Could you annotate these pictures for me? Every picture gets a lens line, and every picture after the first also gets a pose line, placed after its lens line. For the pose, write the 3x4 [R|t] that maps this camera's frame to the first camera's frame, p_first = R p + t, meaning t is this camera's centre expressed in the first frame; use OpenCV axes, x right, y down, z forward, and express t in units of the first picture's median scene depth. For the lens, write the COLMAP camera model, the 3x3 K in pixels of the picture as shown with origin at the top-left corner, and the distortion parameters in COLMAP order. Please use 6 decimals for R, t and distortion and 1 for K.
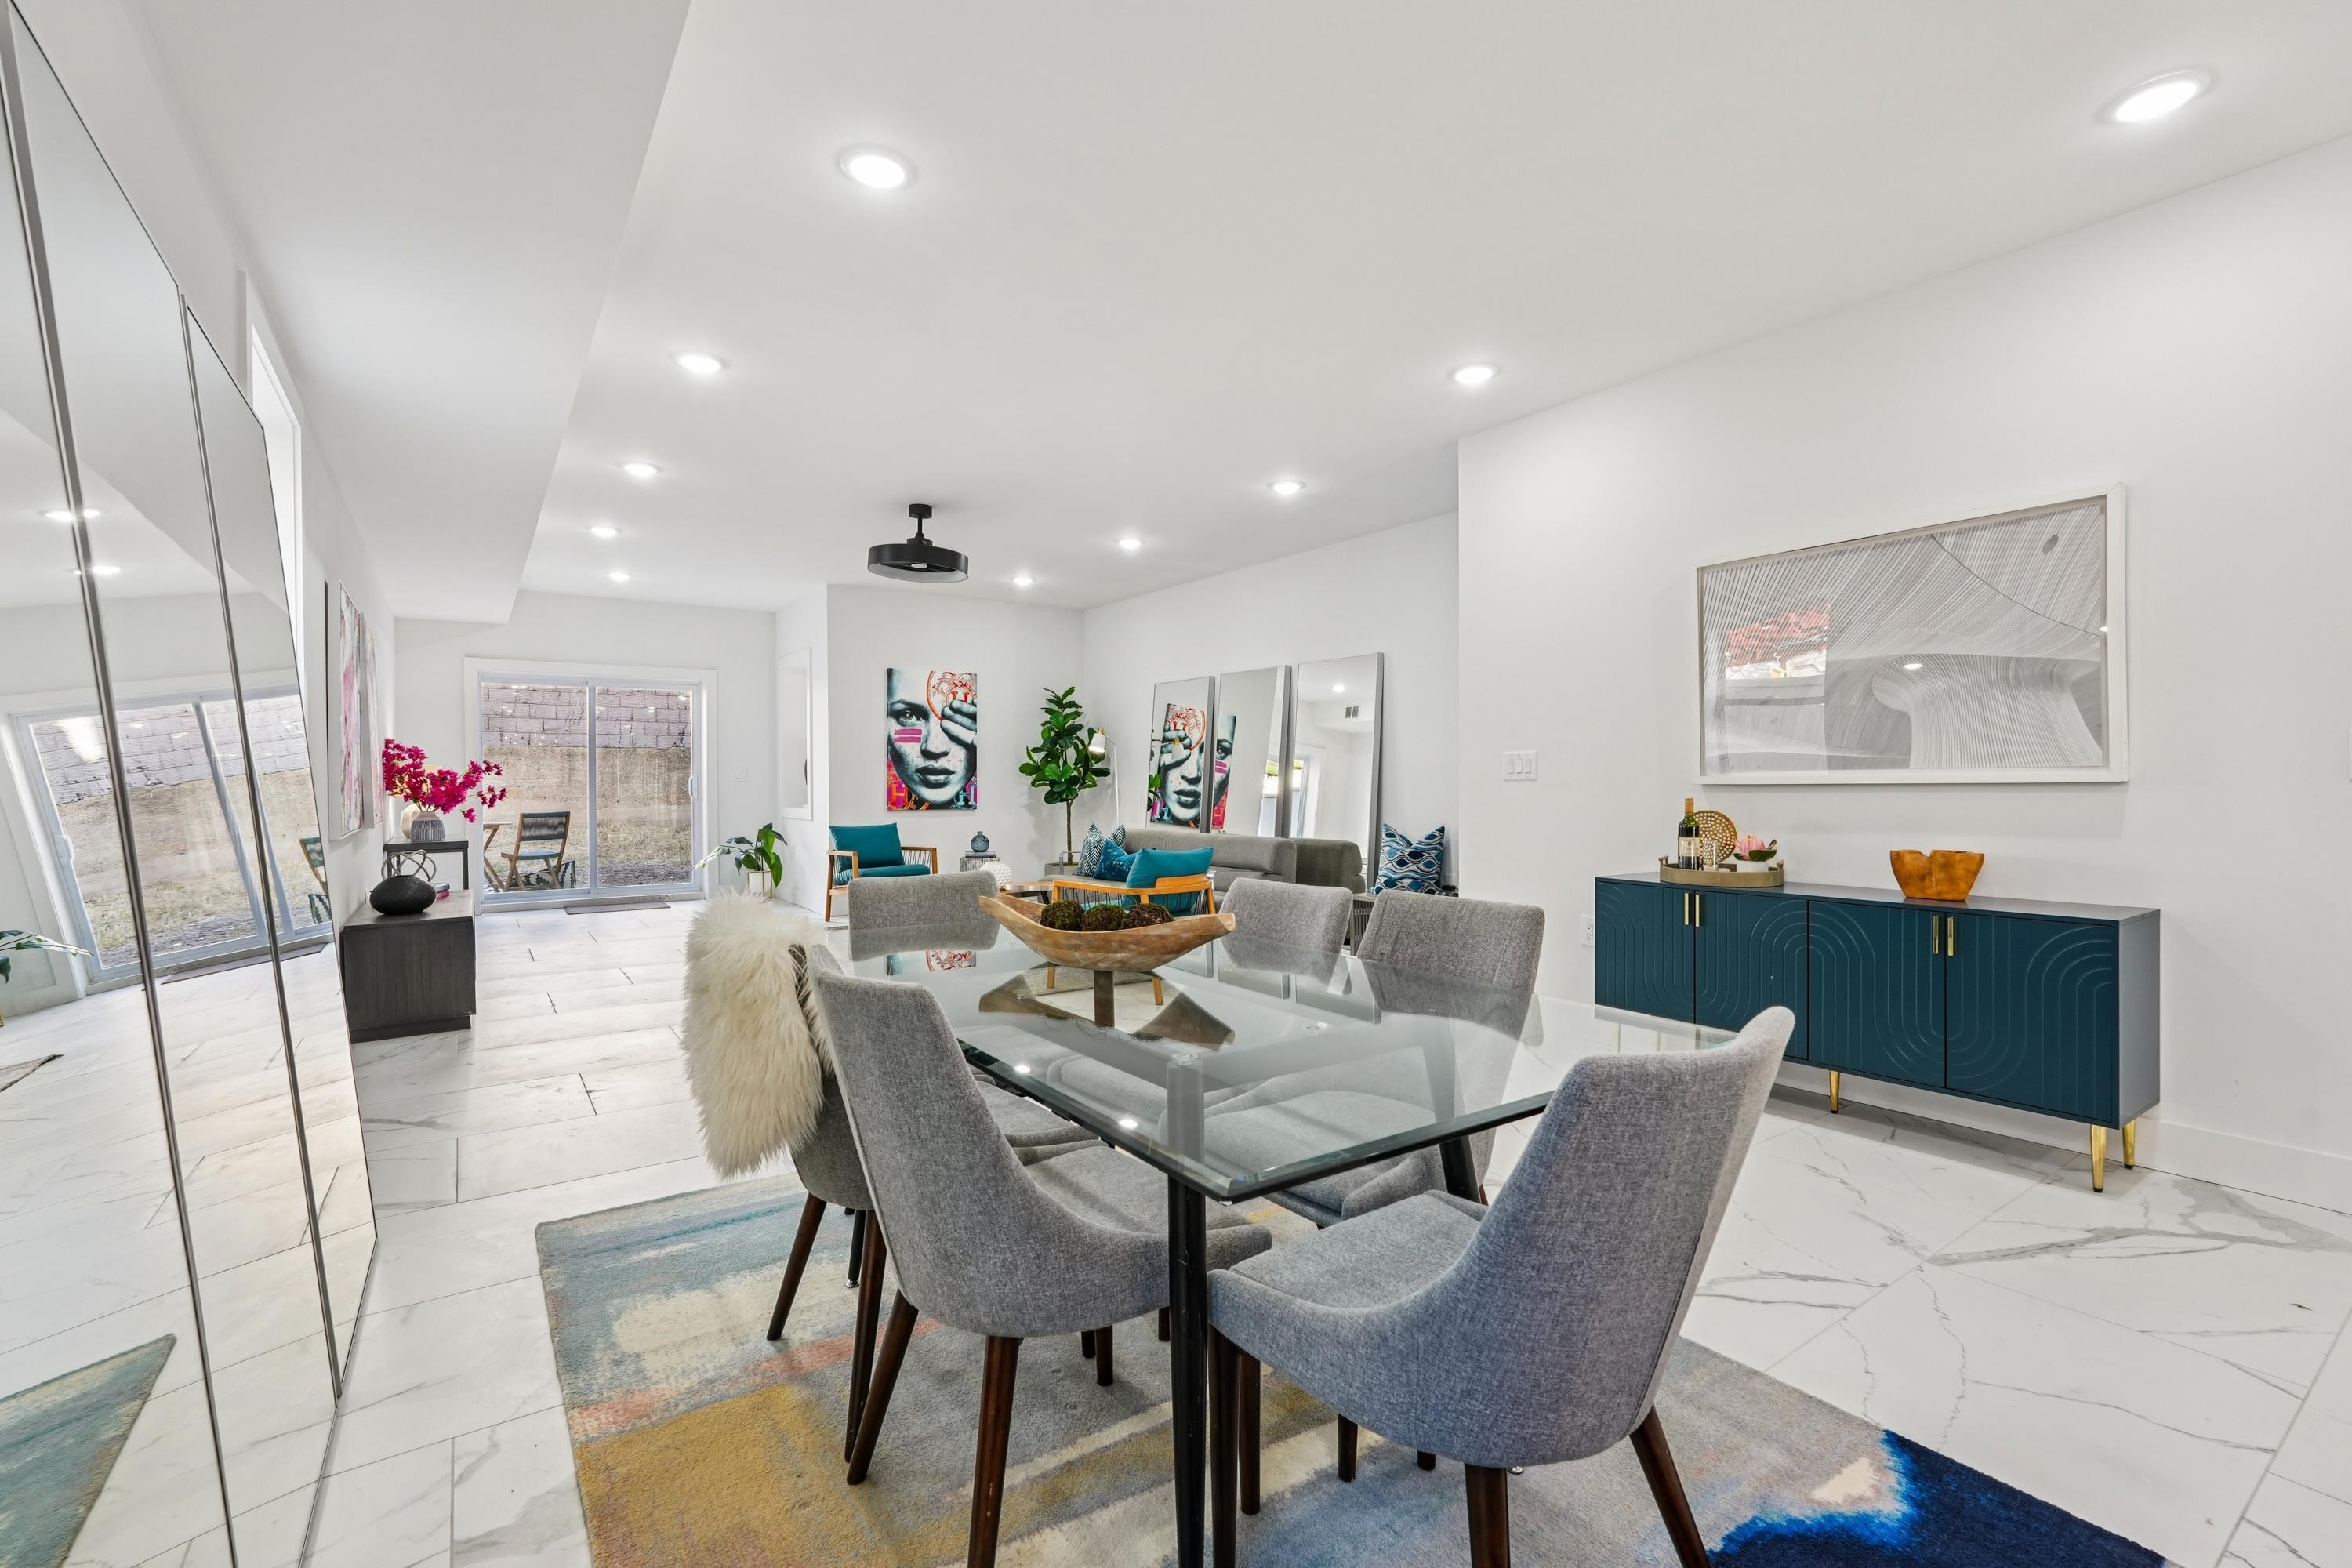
lens RADIAL K [[1038.4, 0, 1186.6], [0, 1038.4, 790.4], [0, 0, 1]] dist [-0.014714, 0.006718]
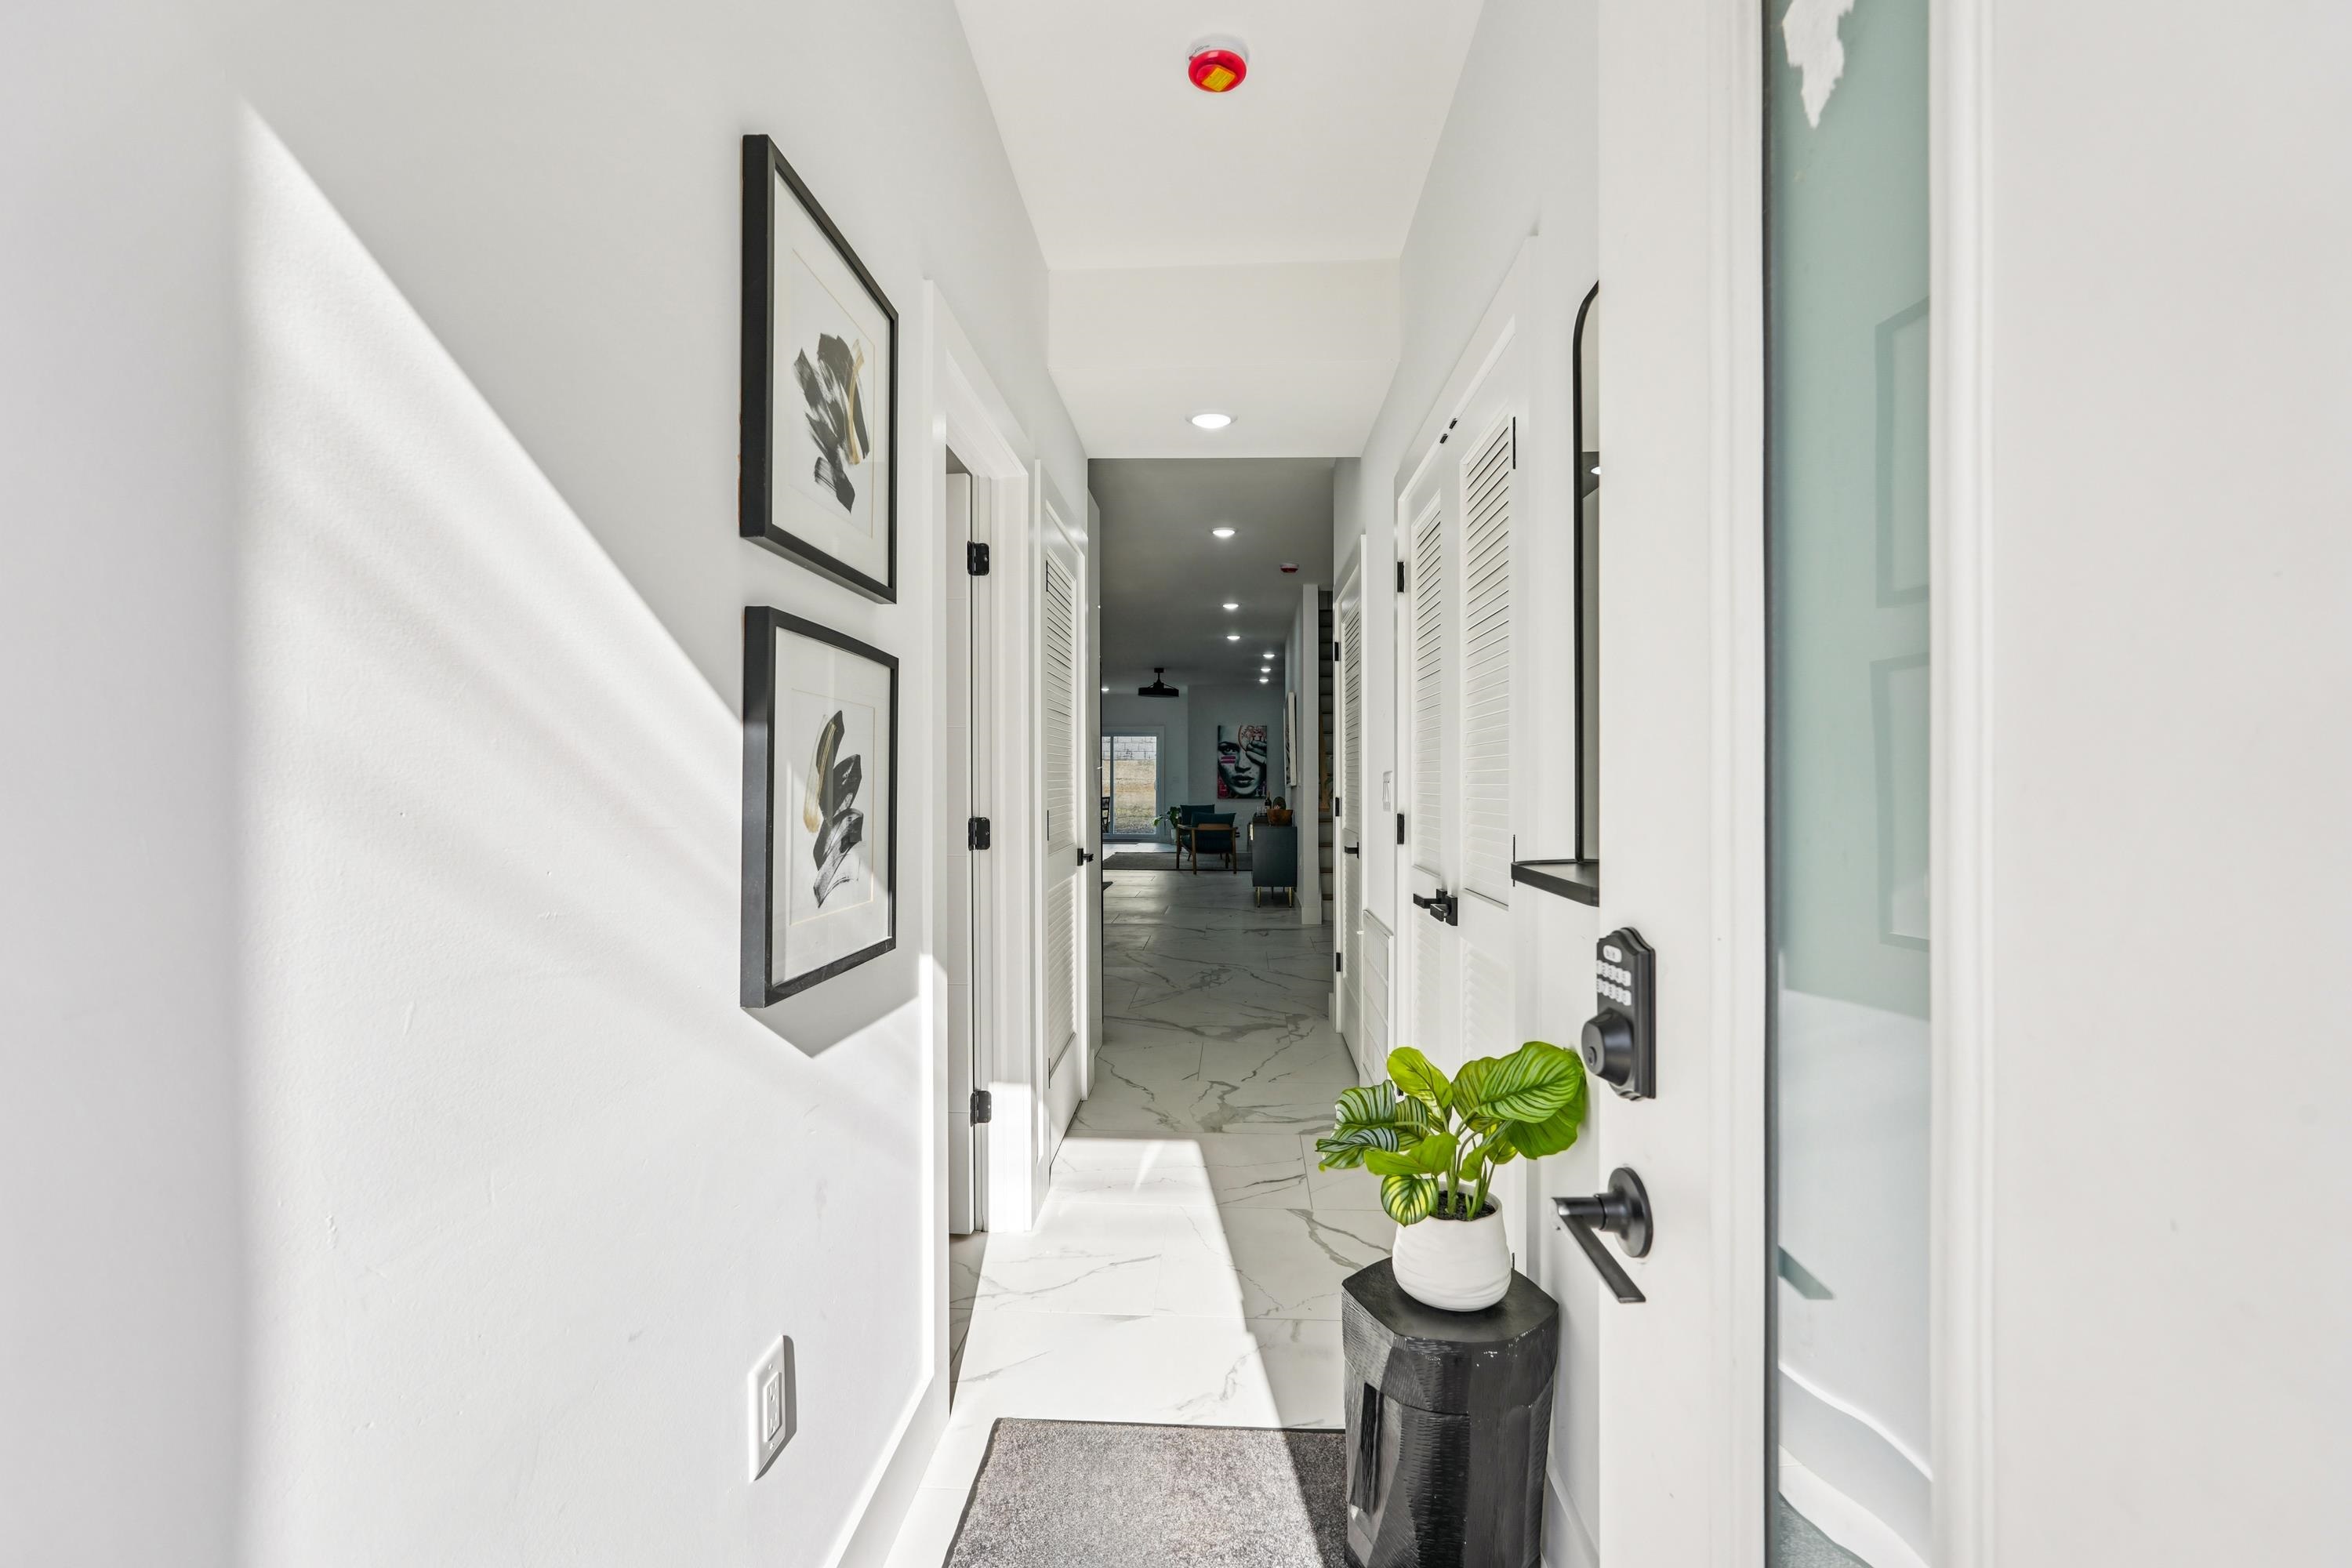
lens RADIAL K [[1038.4, 0, 1176.5], [0, 1038.4, 780.1], [0, 0, 1]] dist [-0.014714, 0.006718]
pose [[0.778371, 0.005894, -0.627777, 0.875520], [-0.009322, 0.999954, -0.002170, -0.010298], [0.627735, 0.007541, 0.778390, -0.566281]]
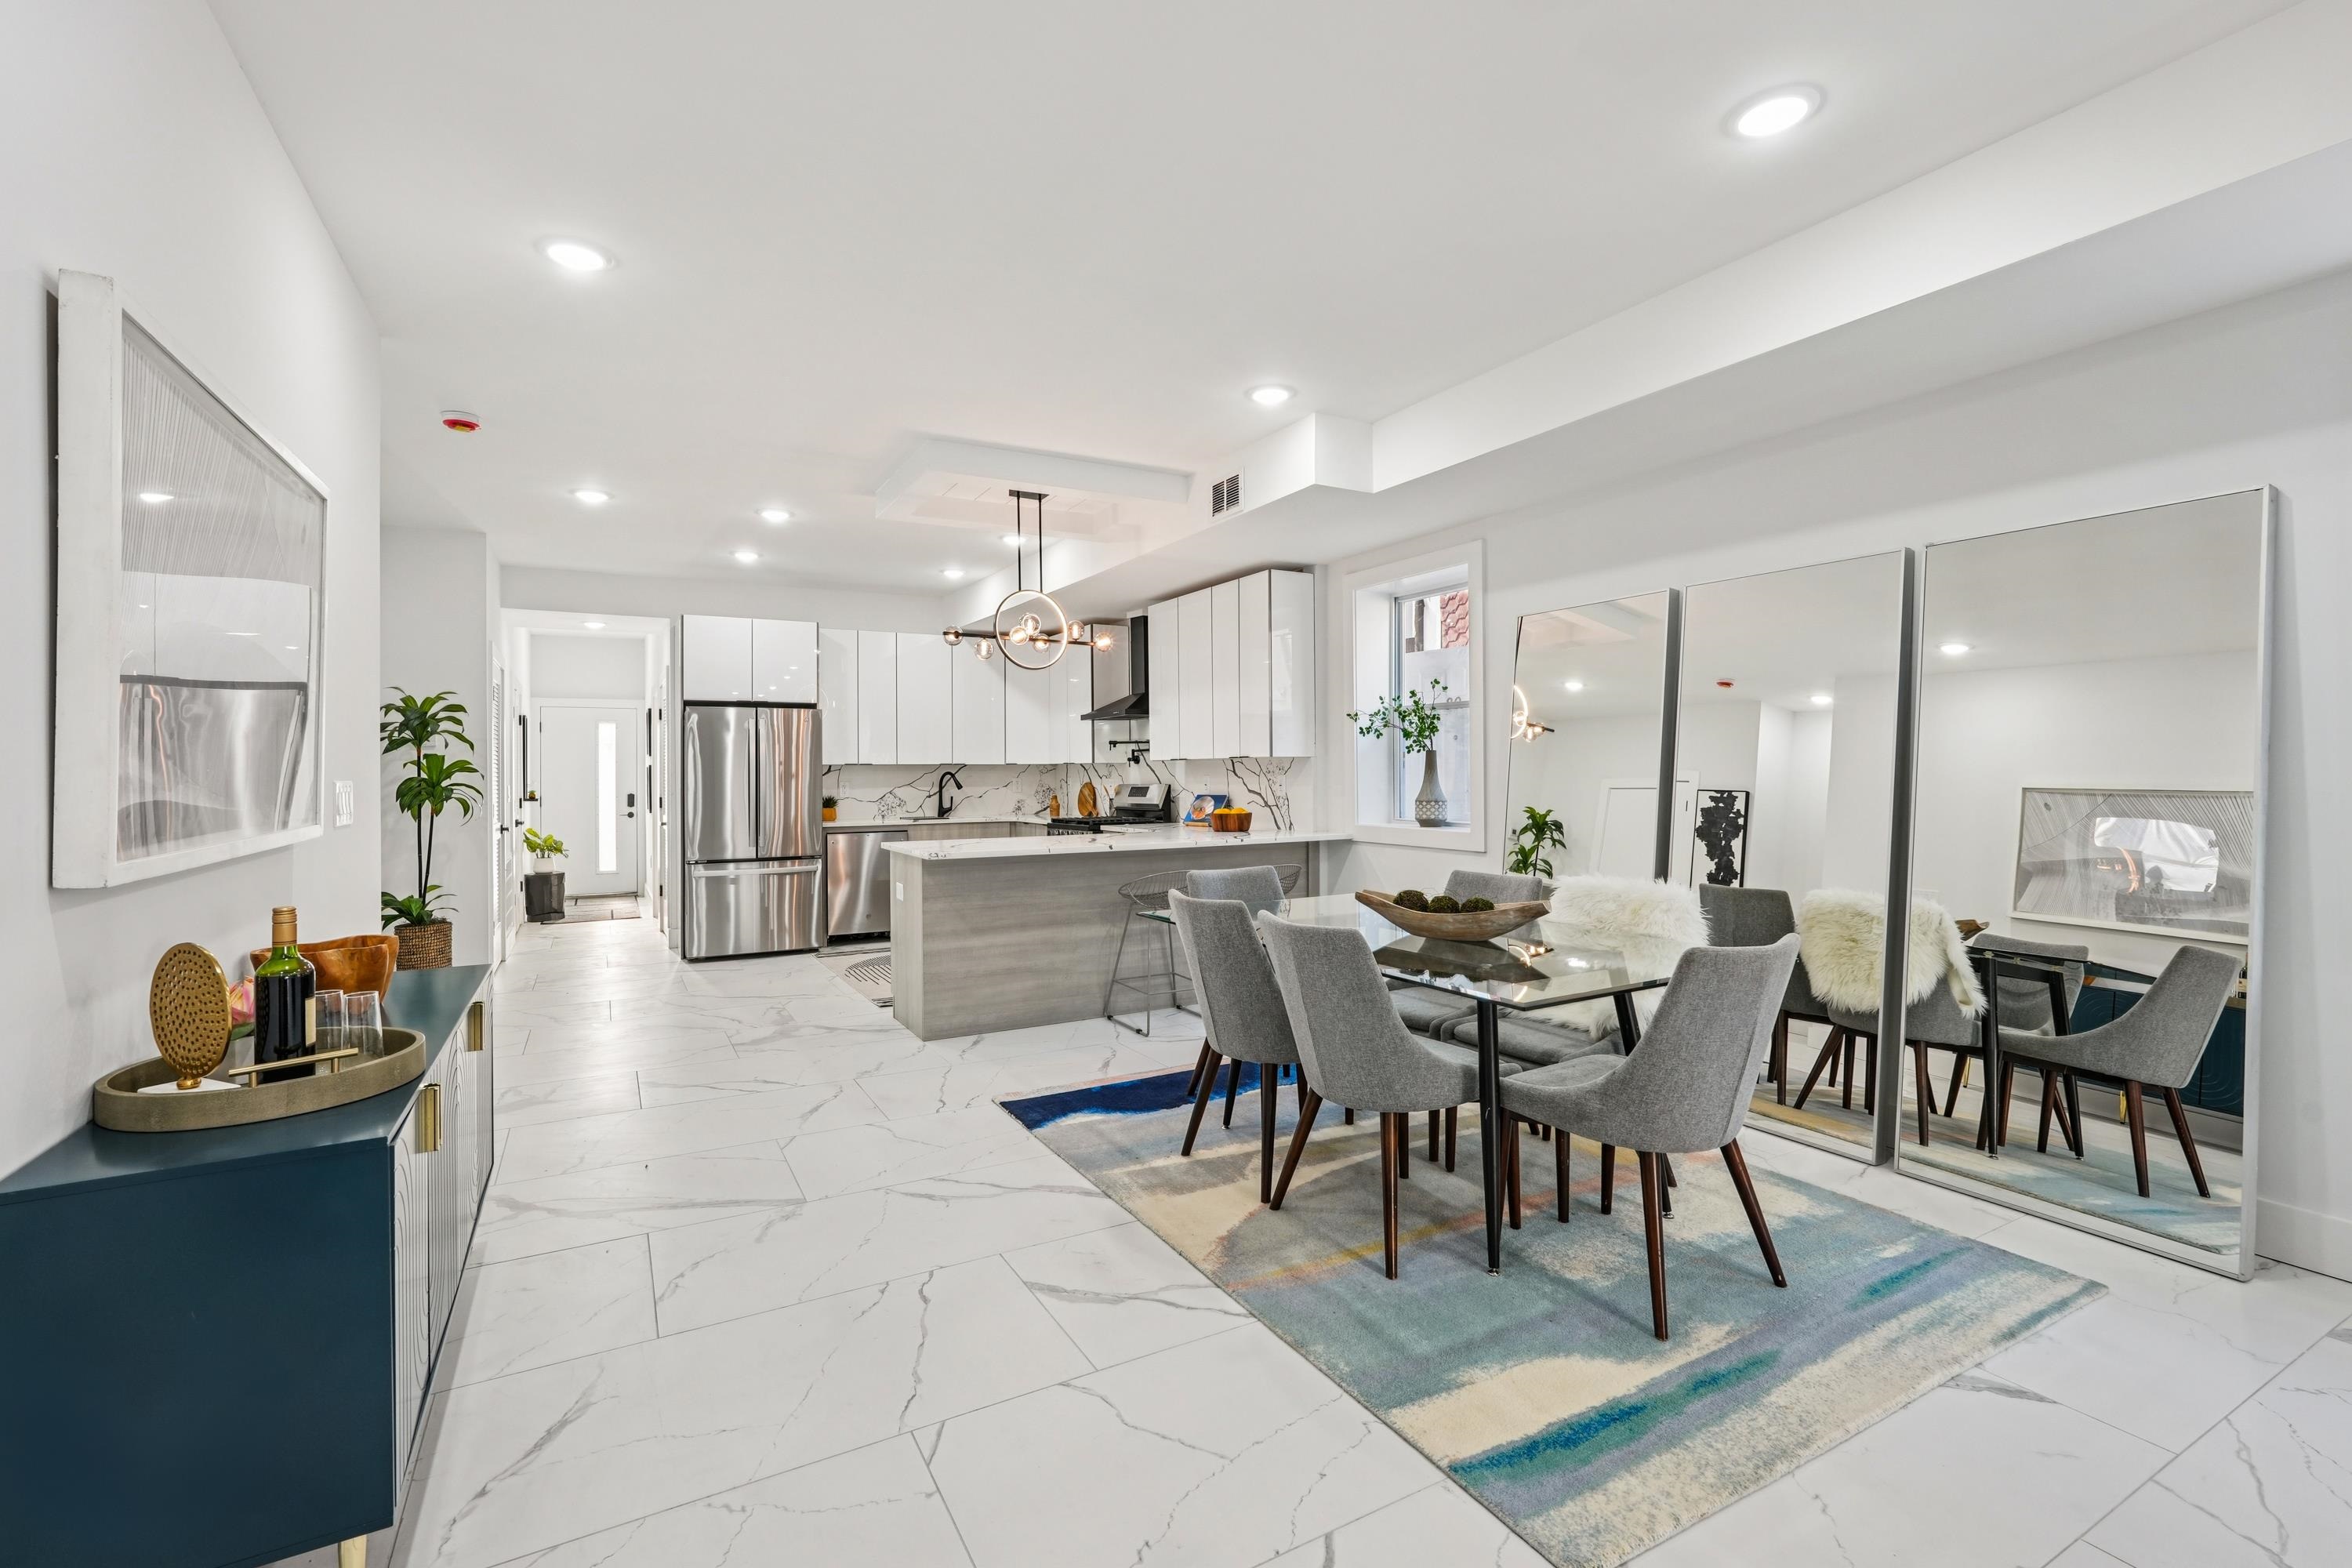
lens RADIAL K [[1038.4, 0, 1189.0], [0, 1038.4, 773.1], [0, 0, 1]] dist [-0.014714, 0.006718]
pose [[-0.995012, 0.011532, 0.099085, 0.032175], [0.013028, 0.999811, 0.014464, -0.021695], [-0.098899, 0.015683, -0.994974, 0.591777]]
